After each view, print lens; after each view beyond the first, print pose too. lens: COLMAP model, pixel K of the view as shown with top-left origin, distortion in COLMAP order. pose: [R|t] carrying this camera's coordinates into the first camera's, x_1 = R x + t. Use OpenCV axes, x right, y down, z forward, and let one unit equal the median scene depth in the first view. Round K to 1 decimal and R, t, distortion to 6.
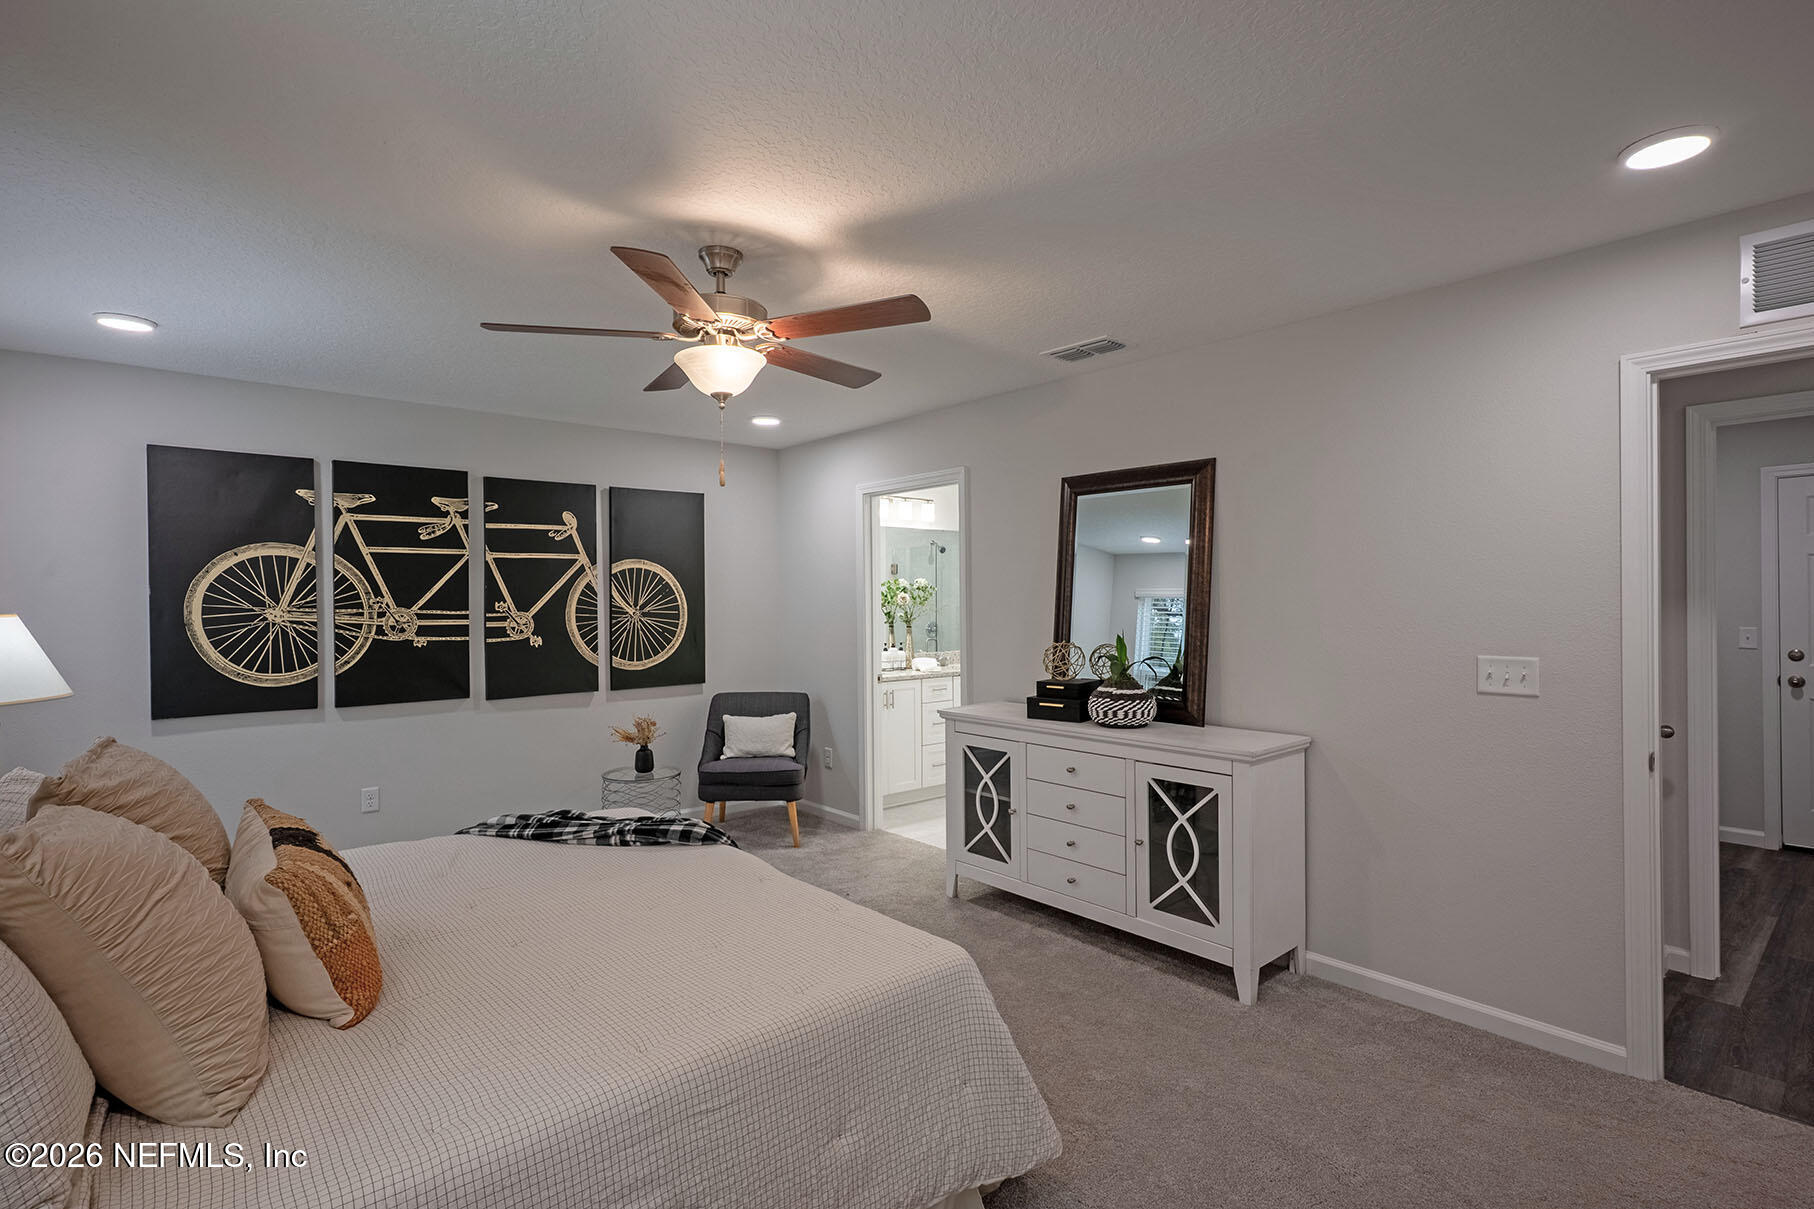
lens RADIAL K [[889.0, 0, 903.7], [0, 889.0, 600.1], [0, 0, 1]] dist [-0.001416, 0.001222]
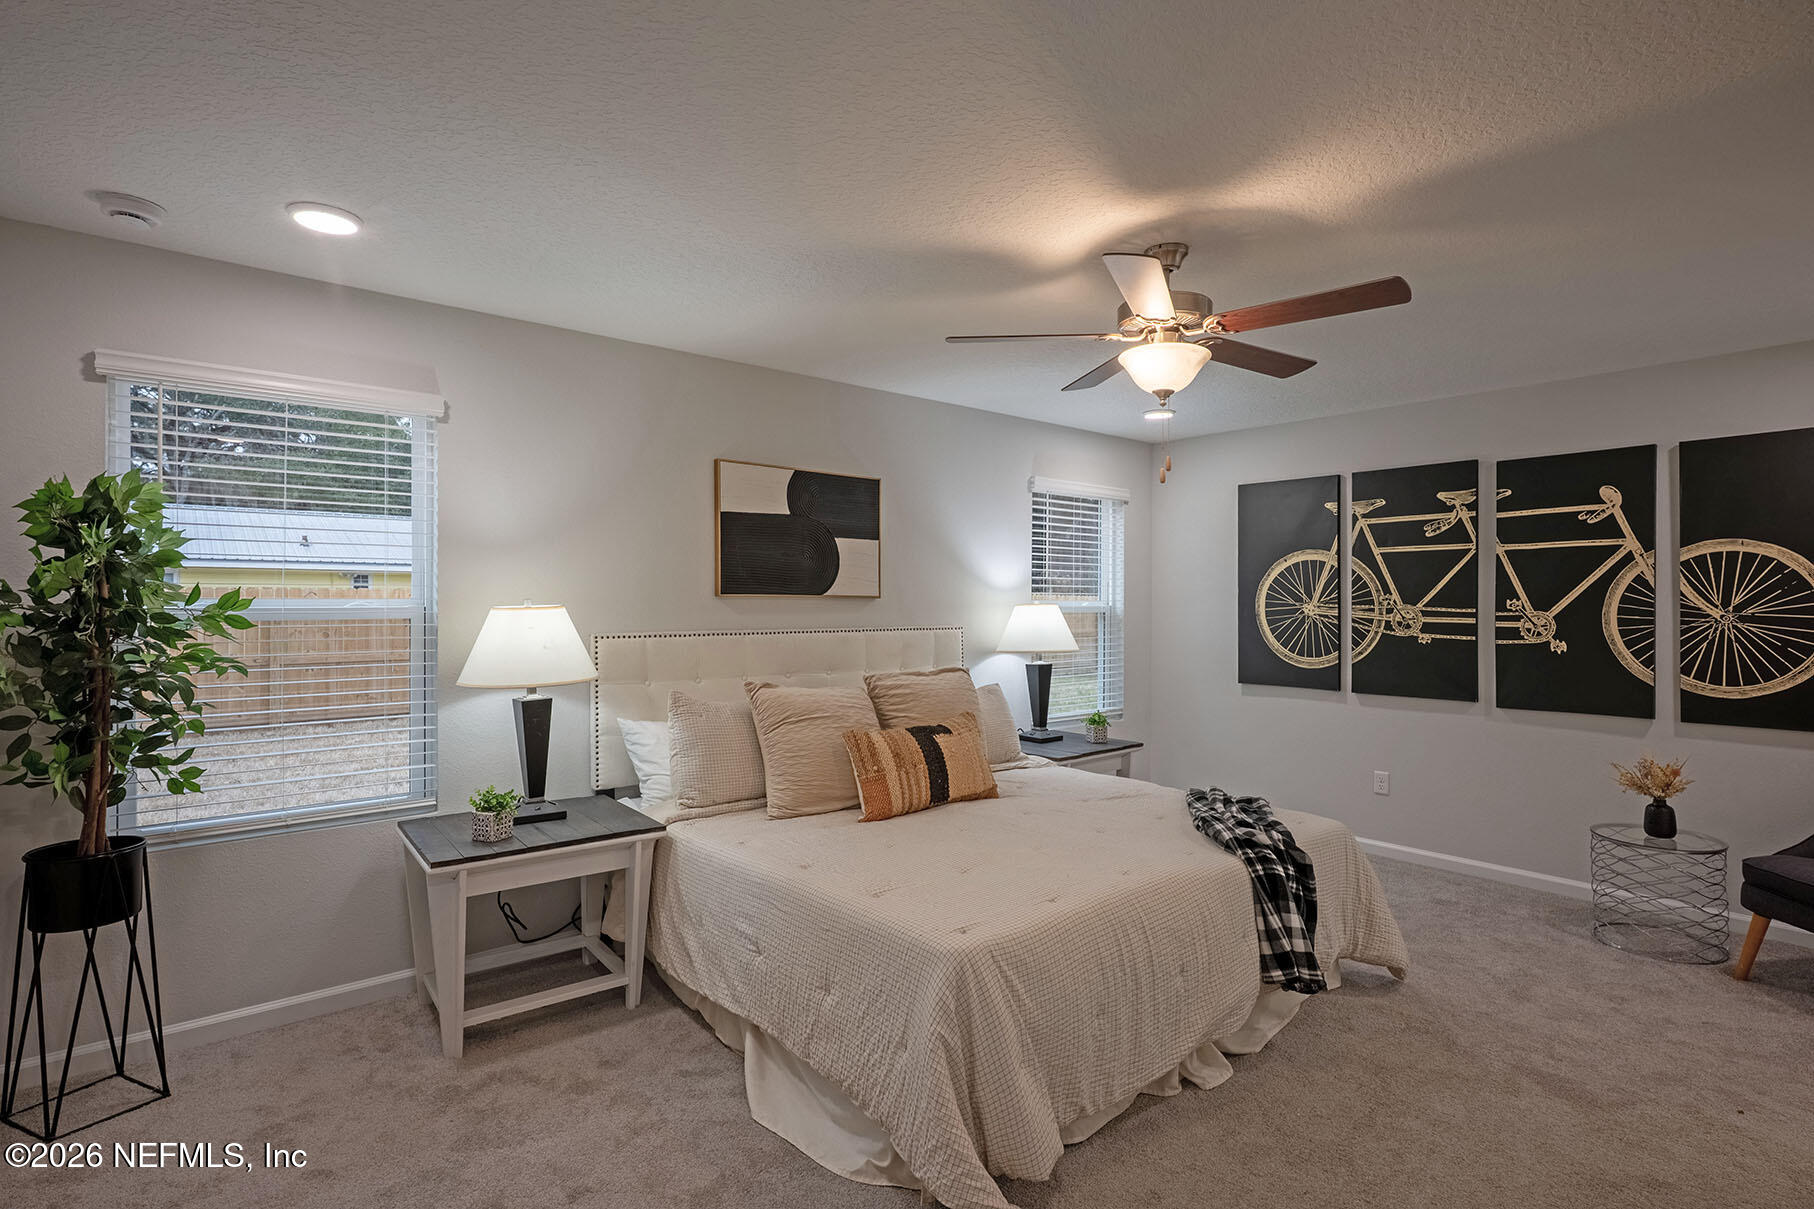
lens RADIAL K [[889.0, 0, 903.7], [0, 889.0, 600.1], [0, 0, 1]] dist [-0.001416, 0.001222]
pose [[-0.020578, 0.009523, -0.999743, 0.482109], [0.004637, 0.999945, 0.009429, -0.009129], [0.999777, -0.004442, -0.020621, 0.440218]]
